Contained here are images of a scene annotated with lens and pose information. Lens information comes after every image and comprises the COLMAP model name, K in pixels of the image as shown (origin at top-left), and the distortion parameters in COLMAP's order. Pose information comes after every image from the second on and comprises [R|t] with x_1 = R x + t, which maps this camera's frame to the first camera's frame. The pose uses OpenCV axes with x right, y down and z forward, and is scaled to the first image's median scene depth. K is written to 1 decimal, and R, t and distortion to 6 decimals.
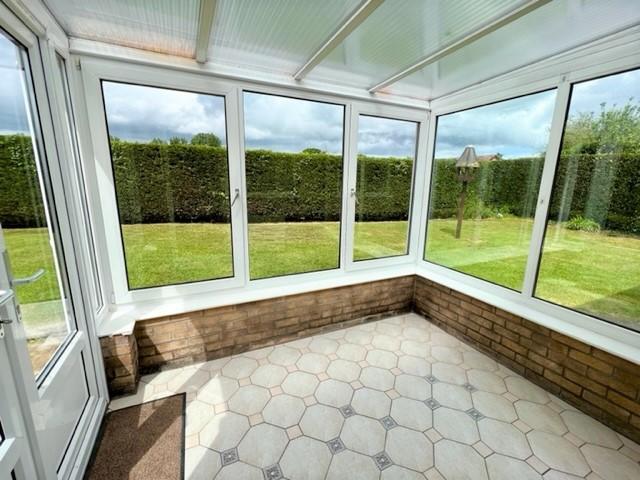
lens RADIAL K [[282.6, 0, 319.7], [0, 282.6, 240.8], [0, 0, 1]] dist [0.000004, 0.000007]
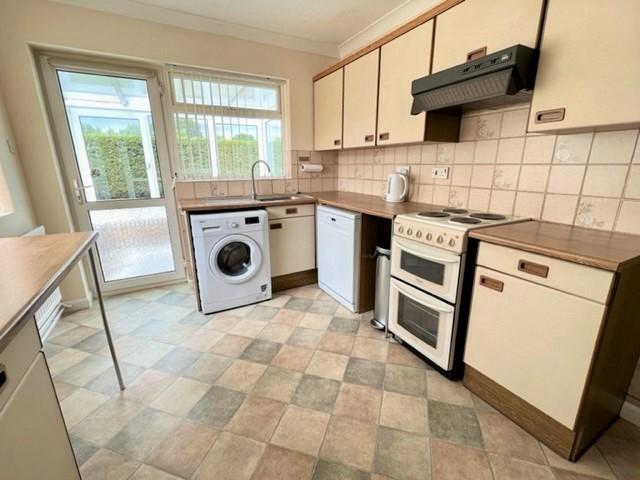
lens RADIAL K [[282.6, 0, 319.7], [0, 282.6, 240.0], [0, 0, 1]] dist [0.000004, 0.000007]
pose [[0.998600, -0.032979, 0.041361, 0.256490], [0.030812, 0.998173, 0.051976, 0.092562], [-0.042999, -0.050629, 0.997791, -0.348553]]
